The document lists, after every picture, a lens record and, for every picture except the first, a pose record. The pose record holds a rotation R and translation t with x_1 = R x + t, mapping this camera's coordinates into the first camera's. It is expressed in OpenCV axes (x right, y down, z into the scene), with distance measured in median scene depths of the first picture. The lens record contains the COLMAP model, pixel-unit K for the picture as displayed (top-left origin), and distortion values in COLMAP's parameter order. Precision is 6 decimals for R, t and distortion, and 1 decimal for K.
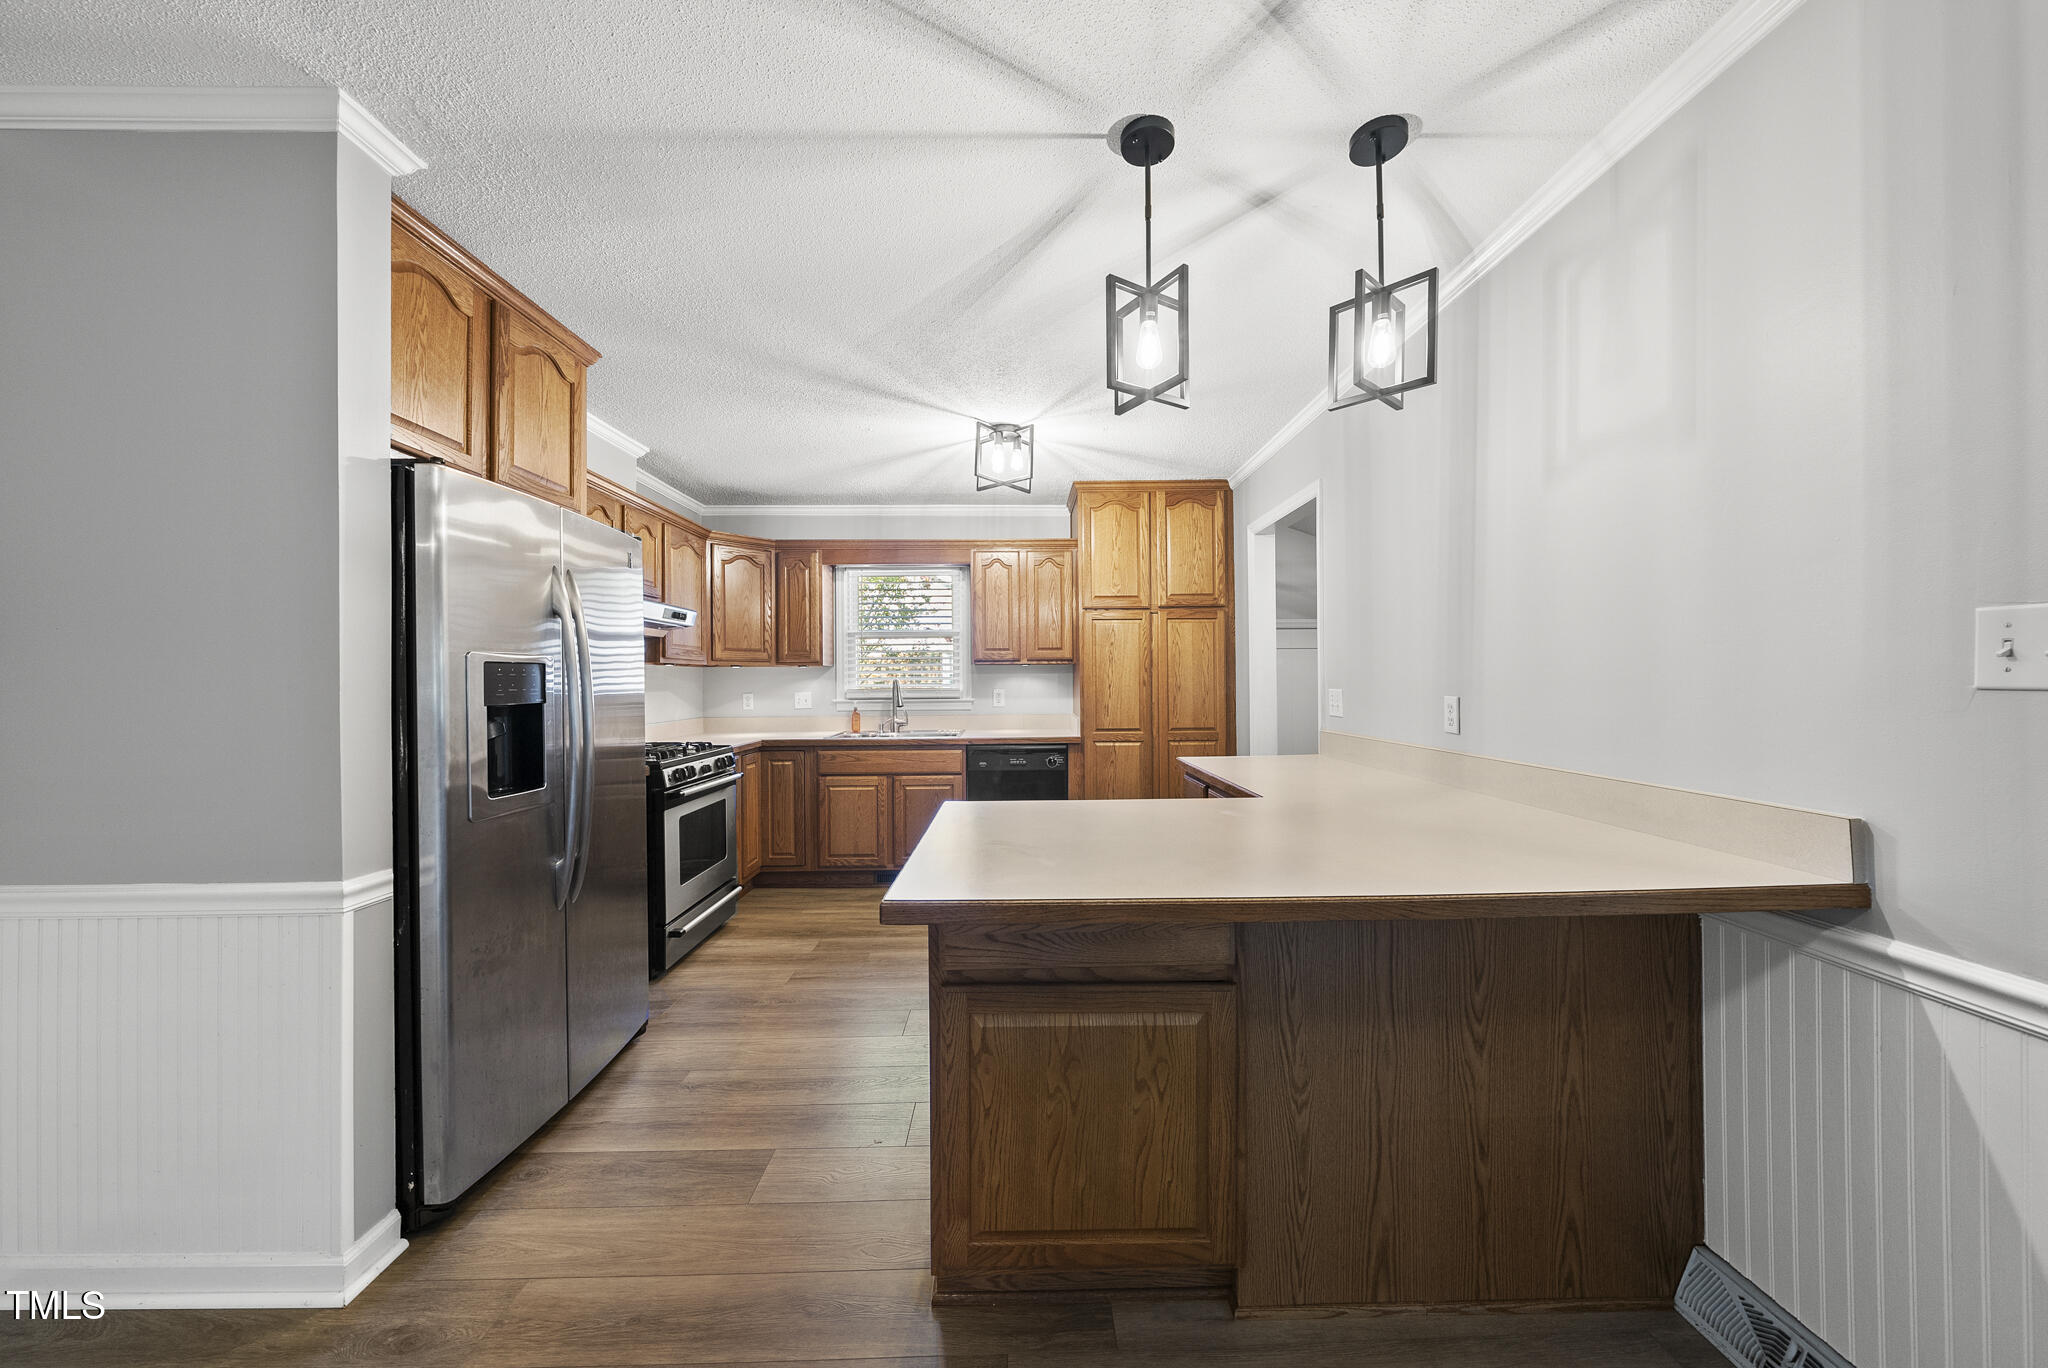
lens RADIAL K [[704.4, 0, 1034.4], [0, 704.4, 679.1], [0, 0, 1]] dist [-0.003424, -0.000121]
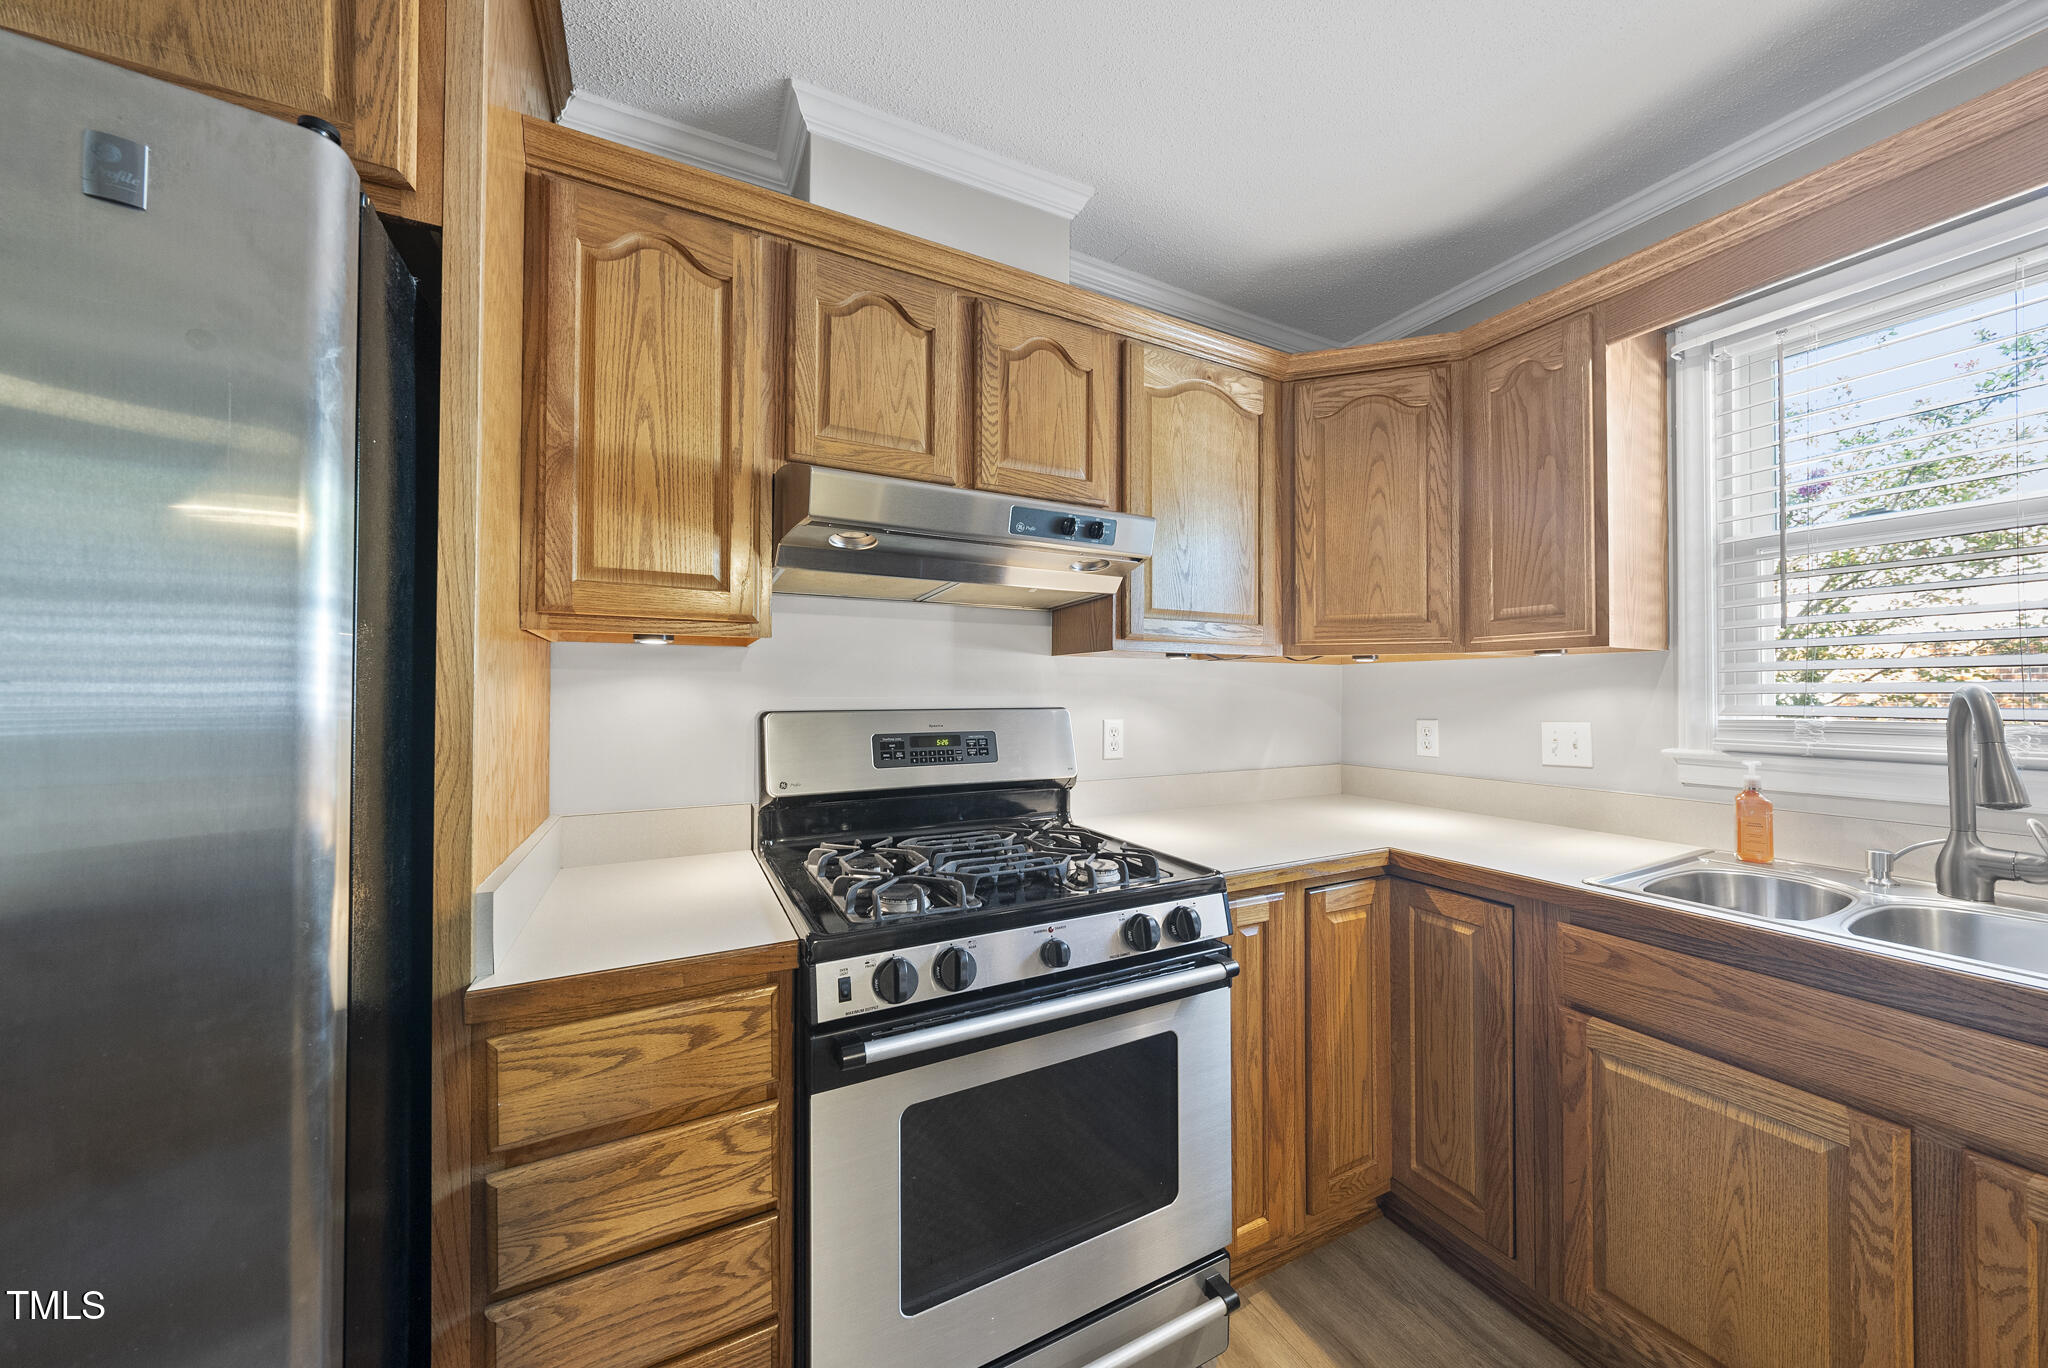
lens RADIAL K [[704.4, 0, 1028.2], [0, 704.4, 683.0], [0, 0, 1]] dist [-0.003424, -0.000121]
pose [[0.436316, -0.003406, -0.899787, -0.286610], [-0.001021, 0.999990, -0.004280, -0.001313], [0.899793, 0.002786, 0.436309, 1.431056]]
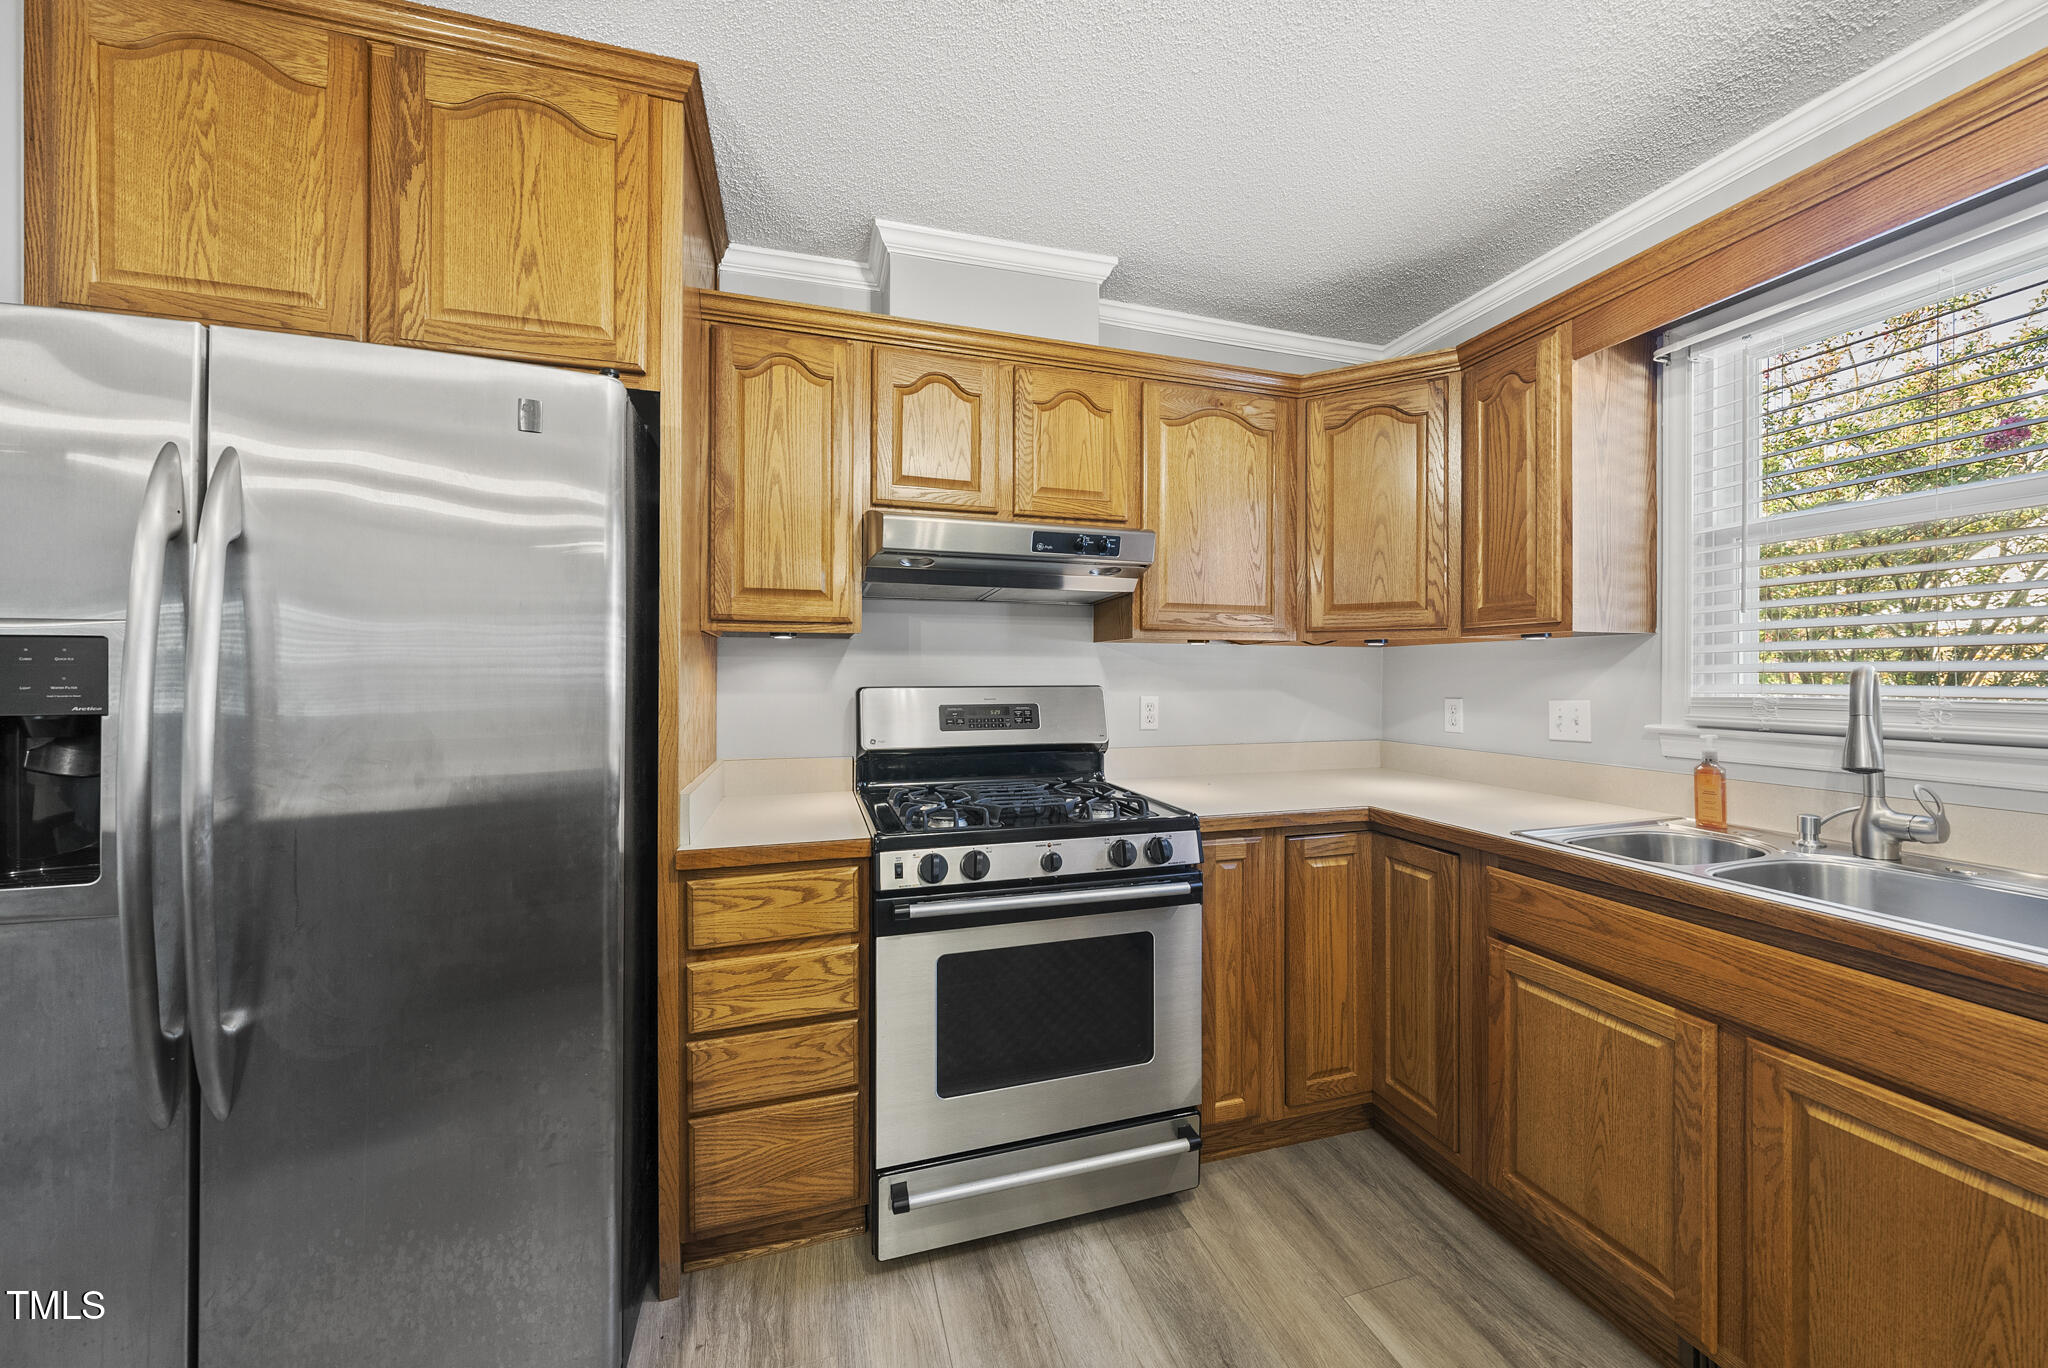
lens RADIAL K [[704.4, 0, 1013.8], [0, 704.4, 672.9], [0, 0, 1]] dist [-0.003424, -0.000121]
pose [[0.257080, 0.005120, -0.966376, -0.045243], [0.000069, 0.999986, 0.005317, 0.001072], [0.966390, -0.001434, 0.257076, 1.458318]]
